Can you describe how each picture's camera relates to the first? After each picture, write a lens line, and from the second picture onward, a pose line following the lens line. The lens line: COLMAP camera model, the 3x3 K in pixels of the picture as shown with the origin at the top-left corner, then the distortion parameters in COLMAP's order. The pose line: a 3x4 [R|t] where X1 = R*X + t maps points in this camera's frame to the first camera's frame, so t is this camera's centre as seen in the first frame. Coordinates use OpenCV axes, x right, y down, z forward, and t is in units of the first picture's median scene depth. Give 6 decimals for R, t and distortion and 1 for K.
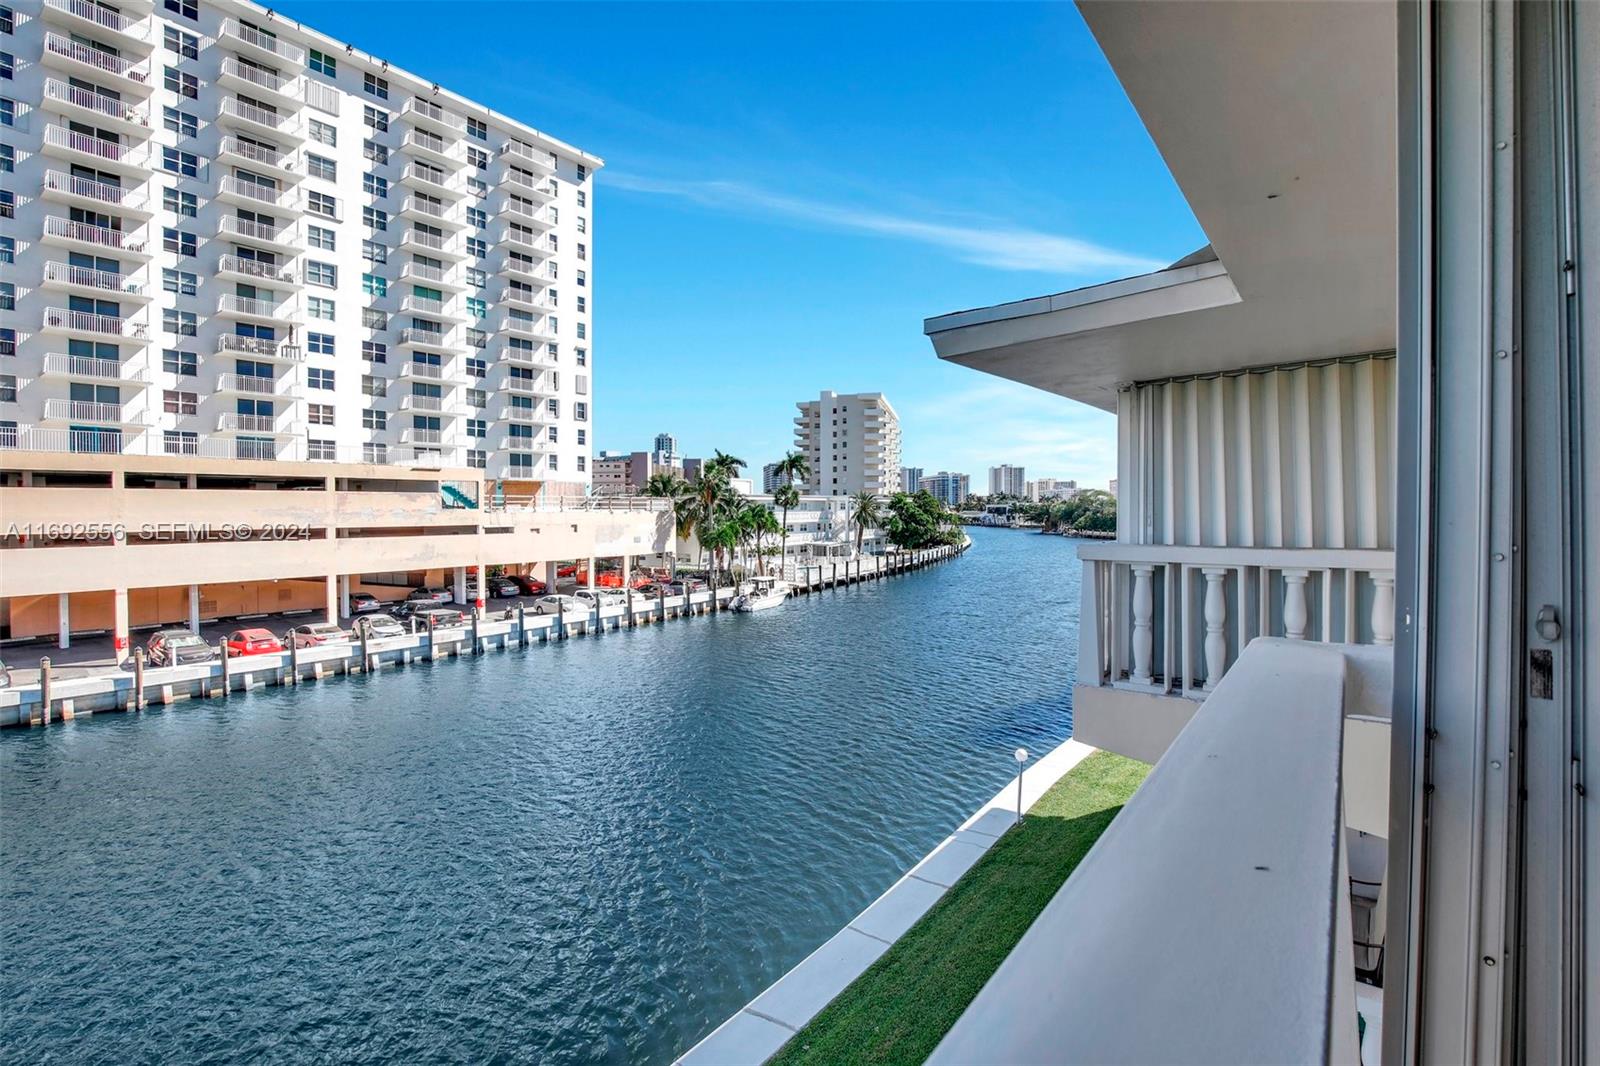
lens RADIAL K [[745.3, 0, 811.3], [0, 745.3, 513.1], [0, 0, 1]] dist [-0.024185, 0.000543]
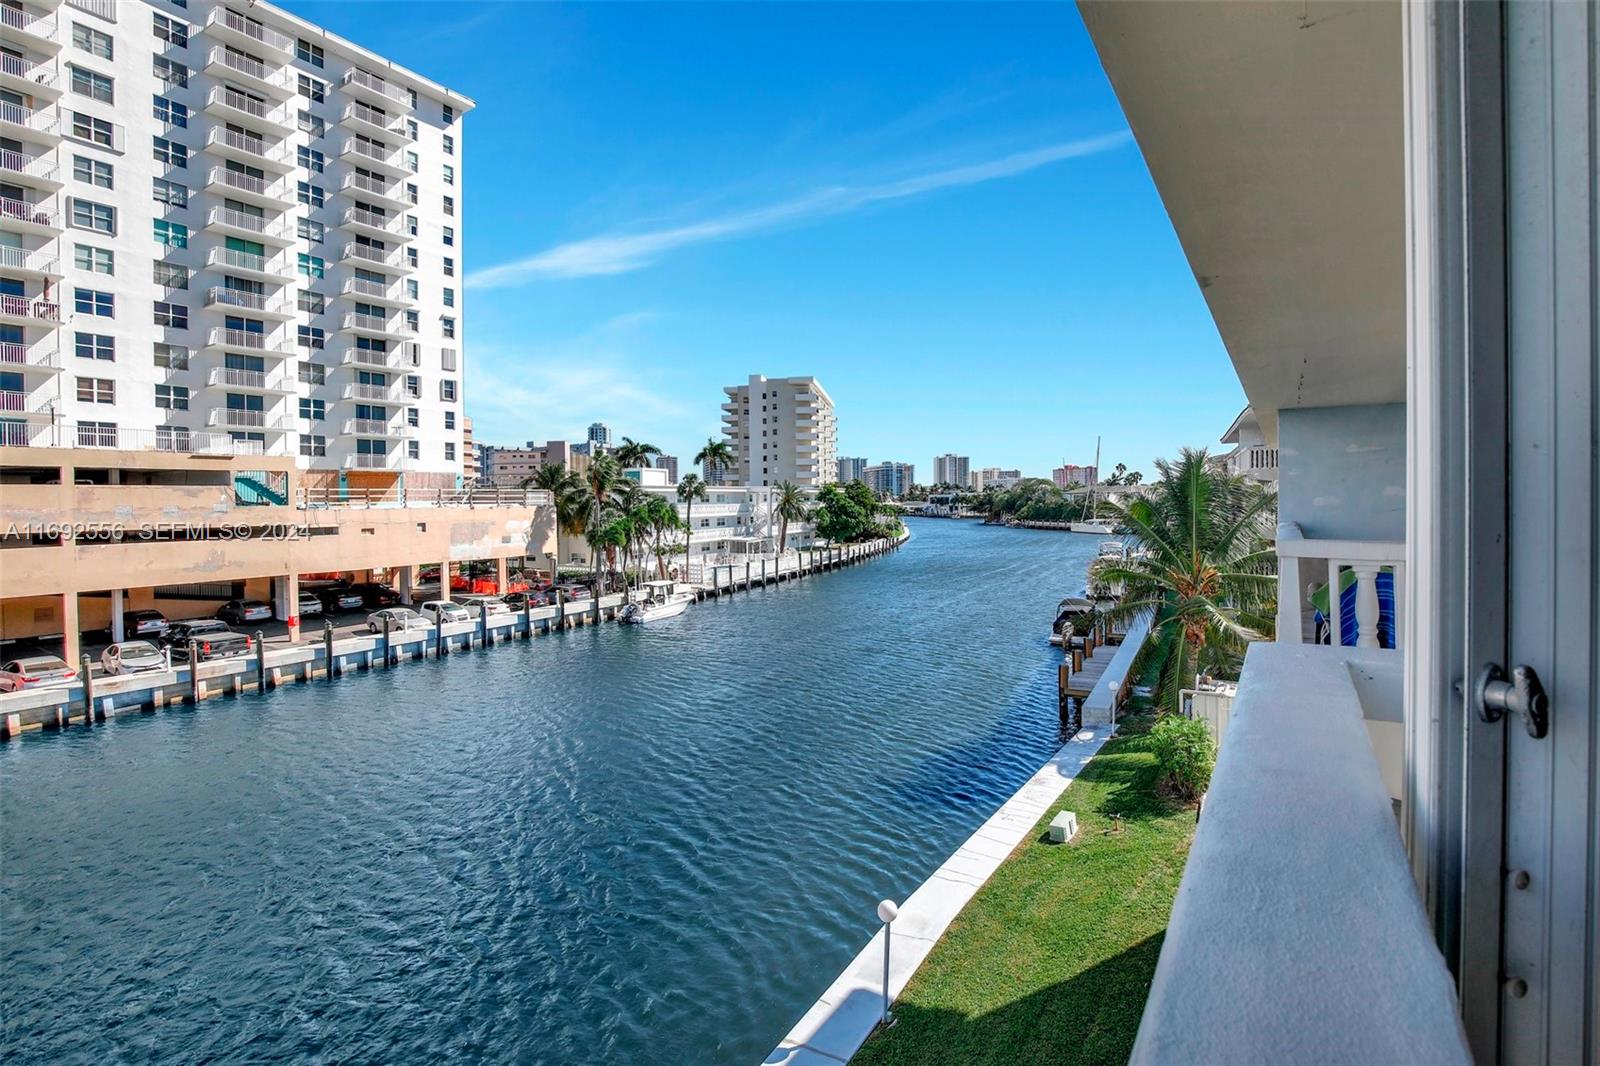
lens RADIAL K [[739.2, 0, 822.5], [0, 739.2, 502.5], [0, 0, 1]] dist [-0.033686, 0.009083]
pose [[0.997024, -0.009481, 0.076503, 0.055670], [0.009678, 0.999951, -0.002204, -0.001038], [-0.076479, 0.002938, 0.997067, 0.121147]]
